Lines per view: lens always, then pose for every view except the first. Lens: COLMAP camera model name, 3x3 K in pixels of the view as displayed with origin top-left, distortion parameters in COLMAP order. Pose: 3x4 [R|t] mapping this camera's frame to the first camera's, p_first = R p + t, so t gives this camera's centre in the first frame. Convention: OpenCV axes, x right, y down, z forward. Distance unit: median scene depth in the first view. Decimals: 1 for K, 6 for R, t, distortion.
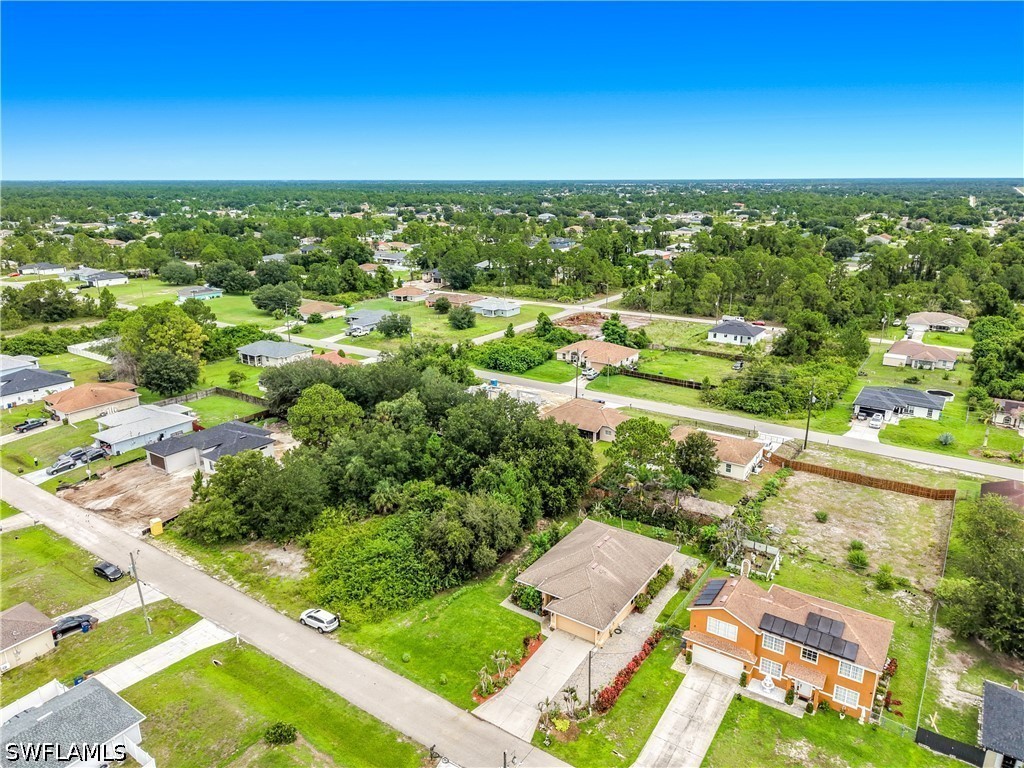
lens RADIAL K [[705.6, 0, 515.9], [0, 705.6, 379.4], [0, 0, 1]] dist [0.006804, -0.001807]
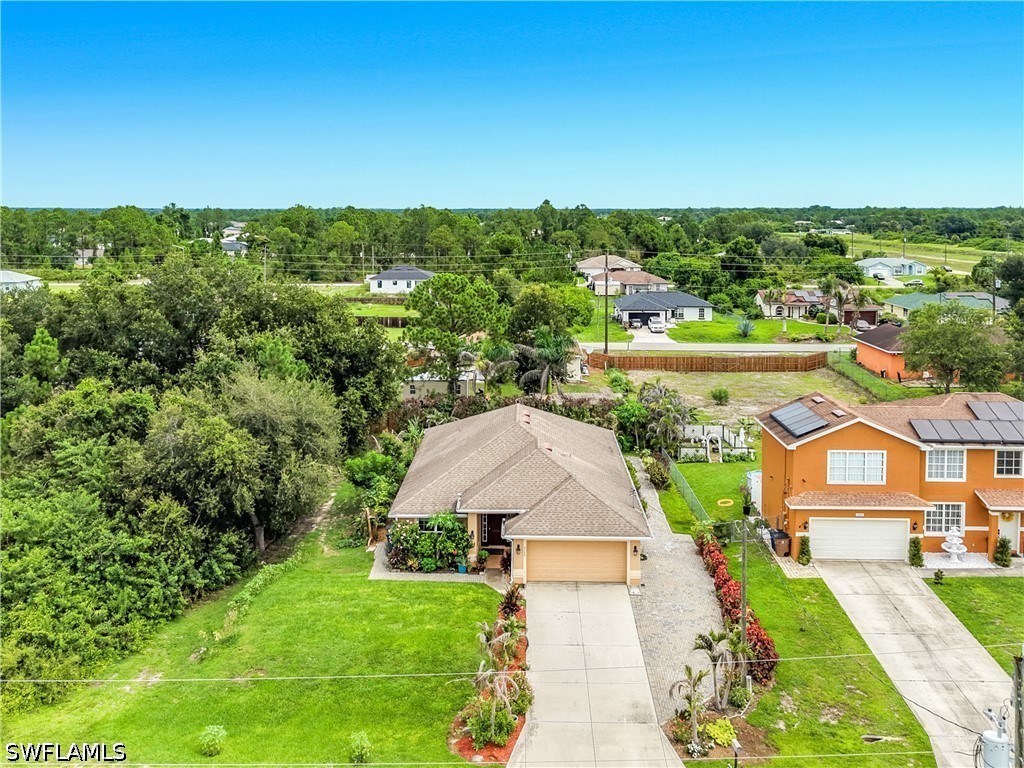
lens RADIAL K [[914.1, 0, 511.7], [0, 914.1, 257.5], [0, 0, 1]] dist [0.012039, -0.004591]
pose [[0.838097, -0.026774, 0.544865, -0.277002], [0.153004, 0.970242, -0.187672, 0.283833], [-0.523626, 0.240653, 0.817253, 0.530995]]
